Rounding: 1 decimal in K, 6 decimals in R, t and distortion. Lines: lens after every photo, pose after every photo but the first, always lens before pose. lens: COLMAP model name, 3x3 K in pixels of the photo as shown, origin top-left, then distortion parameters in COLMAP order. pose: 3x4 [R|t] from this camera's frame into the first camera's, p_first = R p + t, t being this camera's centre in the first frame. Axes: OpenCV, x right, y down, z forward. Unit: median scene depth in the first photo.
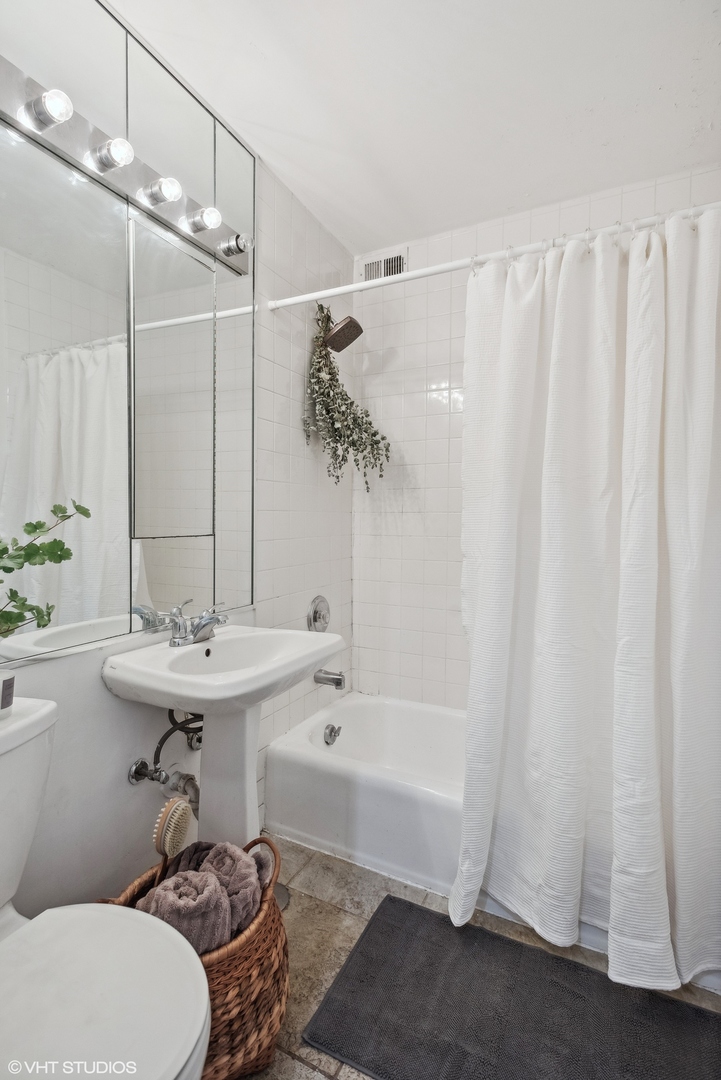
lens RADIAL K [[509.5, 0, 360.5], [0, 509.5, 540.0], [0, 0, 1]] dist [0.011157, -0.000650]
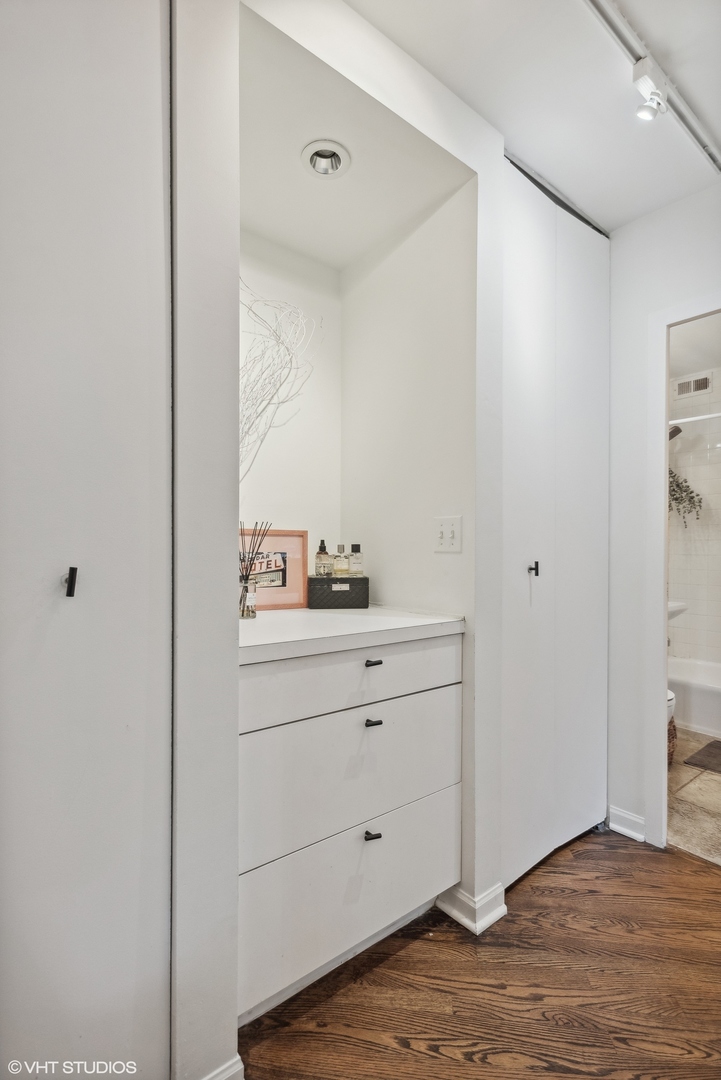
lens RADIAL K [[509.5, 0, 360.5], [0, 509.5, 540.0], [0, 0, 1]] dist [0.011157, -0.000650]
pose [[0.907469, 0.004523, -0.420095, -0.246465], [-0.025449, 0.998698, -0.044222, 0.044913], [0.419347, 0.050821, 0.906402, -0.940359]]
